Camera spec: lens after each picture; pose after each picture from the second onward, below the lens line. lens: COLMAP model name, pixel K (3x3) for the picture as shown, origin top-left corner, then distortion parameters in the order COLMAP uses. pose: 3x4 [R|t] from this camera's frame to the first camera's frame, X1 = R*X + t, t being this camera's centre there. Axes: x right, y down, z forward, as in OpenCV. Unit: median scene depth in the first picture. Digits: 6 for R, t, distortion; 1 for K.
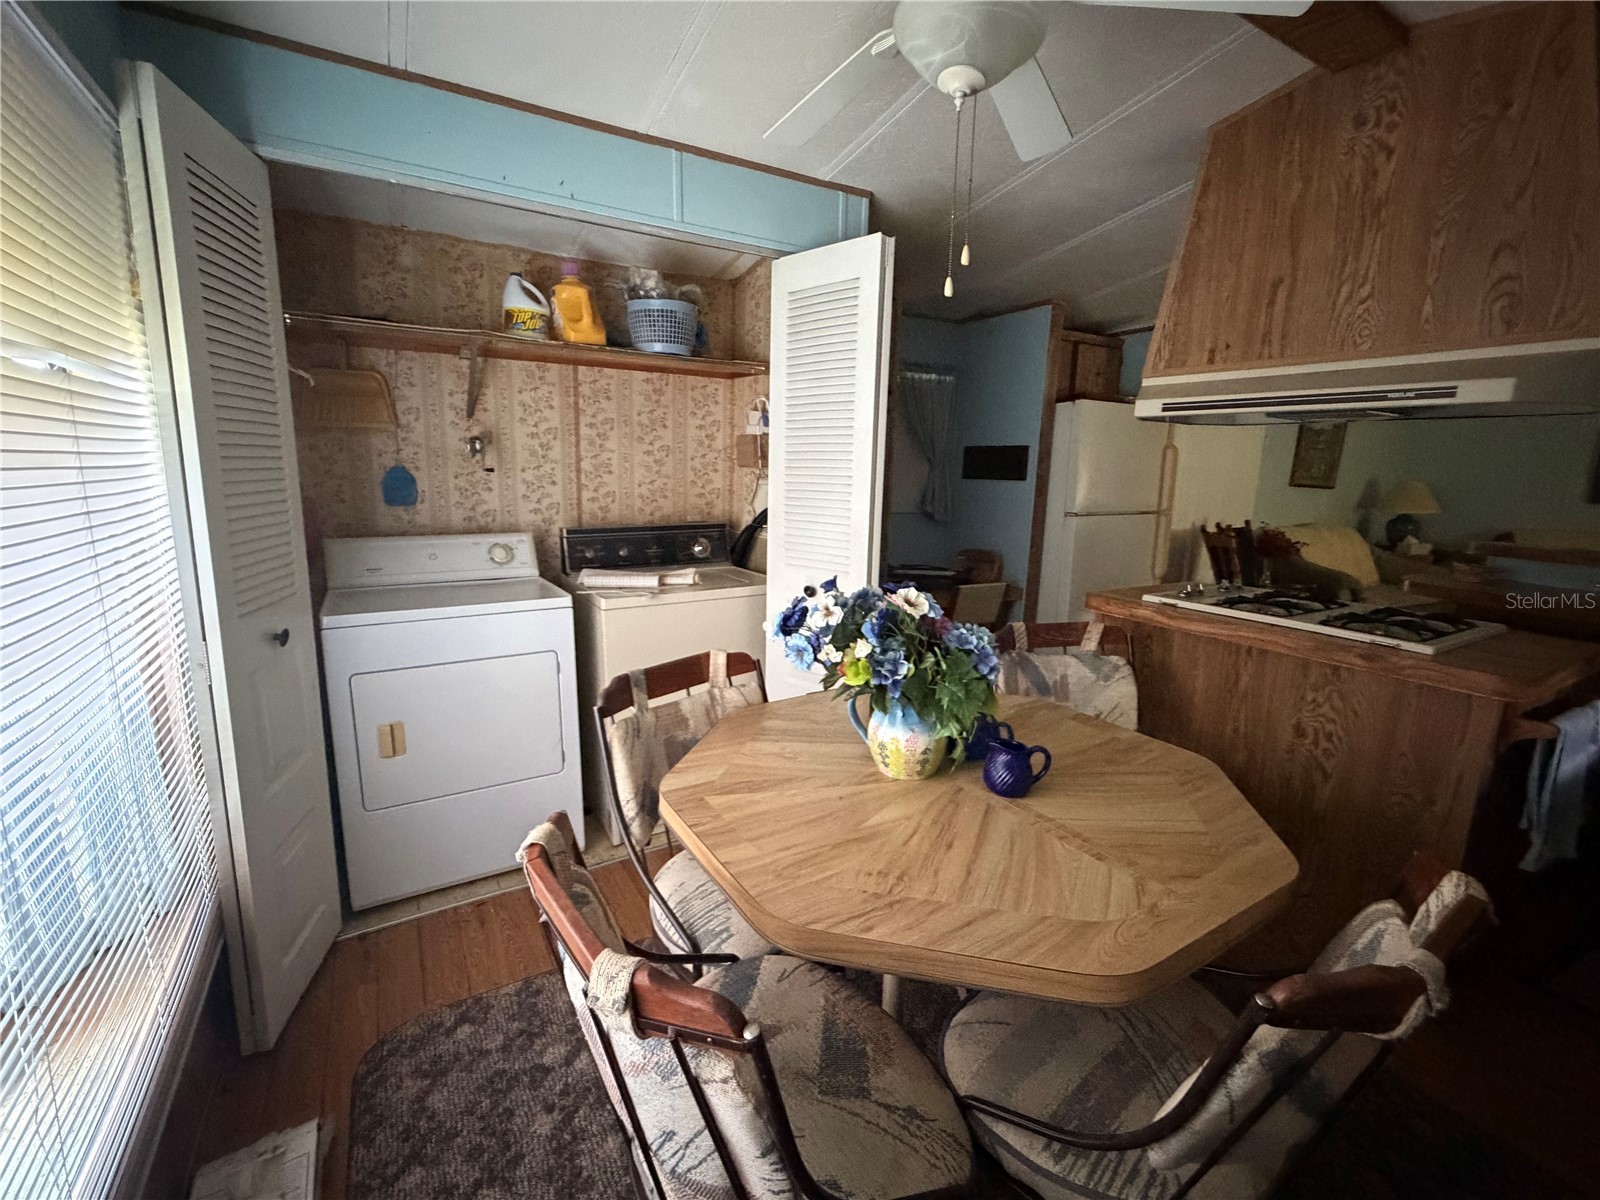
lens RADIAL K [[696.5, 0, 798.4], [0, 696.5, 597.1], [0, 0, 1]] dist [-0.001144, -0.000262]
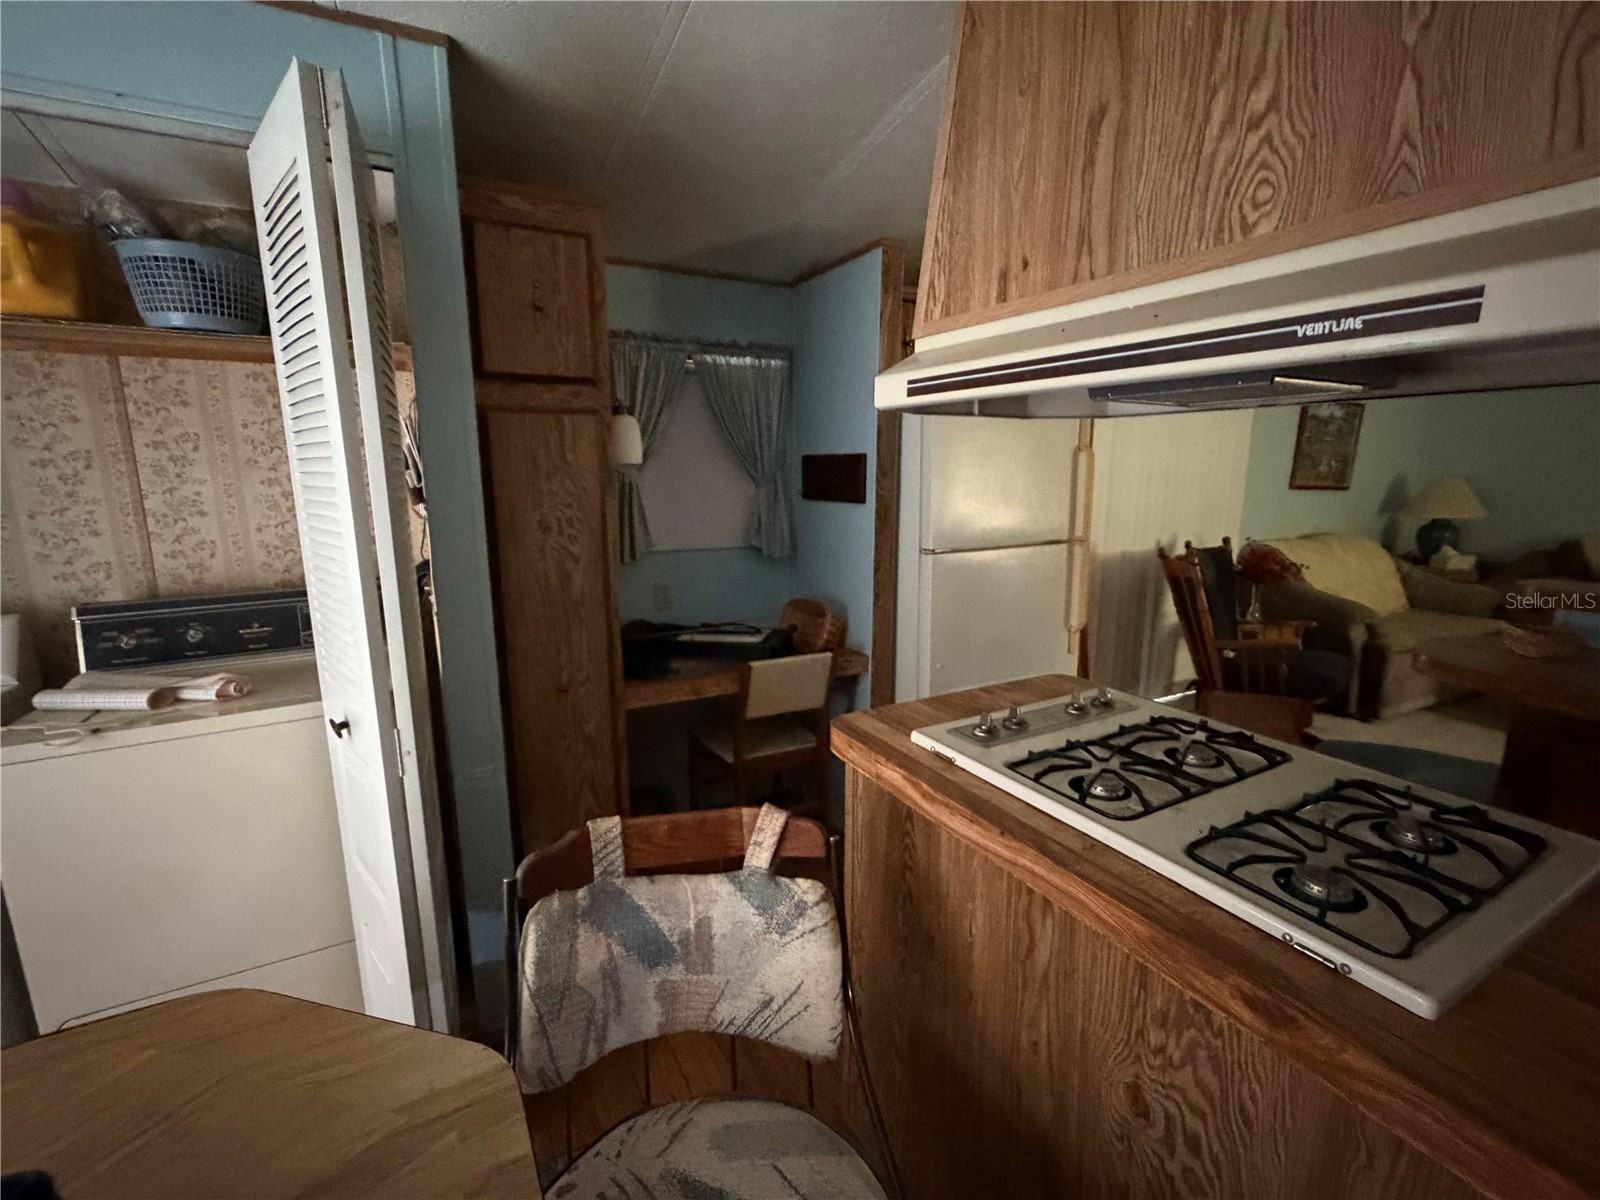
lens RADIAL K [[696.5, 0, 802.2], [0, 696.5, 598.2], [0, 0, 1]] dist [-0.001144, -0.000262]
pose [[0.999128, -0.019212, -0.037057, 0.349878], [0.019181, 0.999815, -0.001200, -0.088515], [0.037073, 0.000488, 0.999312, 0.362964]]
